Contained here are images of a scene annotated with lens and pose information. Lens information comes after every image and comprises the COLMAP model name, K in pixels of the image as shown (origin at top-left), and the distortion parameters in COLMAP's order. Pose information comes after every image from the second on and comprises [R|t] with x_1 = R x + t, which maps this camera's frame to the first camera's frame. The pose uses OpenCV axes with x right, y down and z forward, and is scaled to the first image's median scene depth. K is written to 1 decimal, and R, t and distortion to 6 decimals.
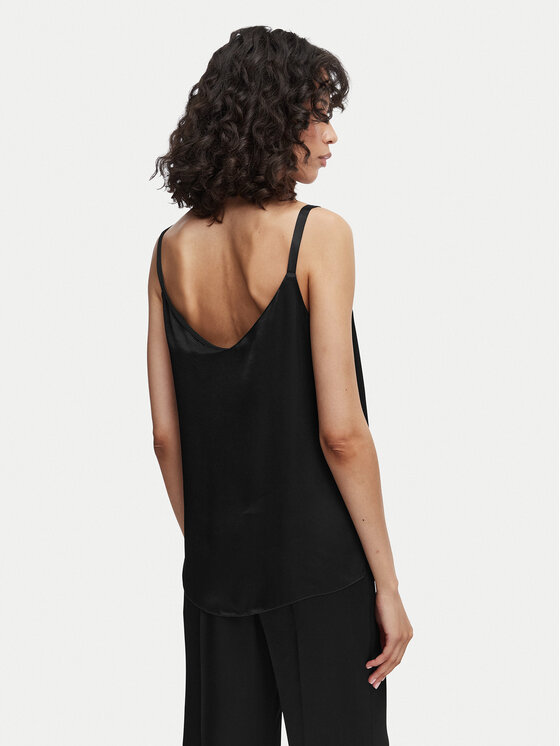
lens RADIAL K [[1053.2, 0, 279.8], [0, 1053.2, 372.3], [0, 0, 1]] dist [-0.025436, 0.000000]
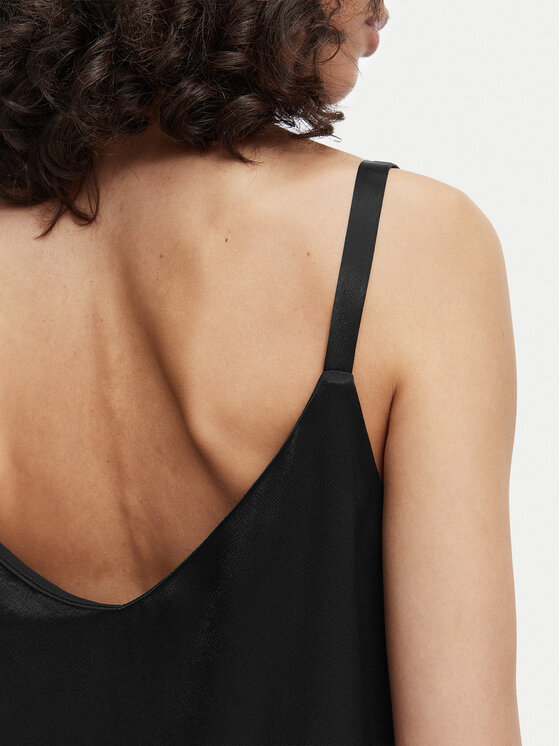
lens RADIAL K [[1230.9, 0, 279.4], [0, 1230.9, 373.9], [0, 0, 1]] dist [-0.032024, 0.000000]
pose [[0.987038, 0.005652, 0.160388, -0.060206], [0.007708, 0.996557, -0.082557, -0.062462], [-0.160303, 0.082723, 0.983595, 0.634165]]
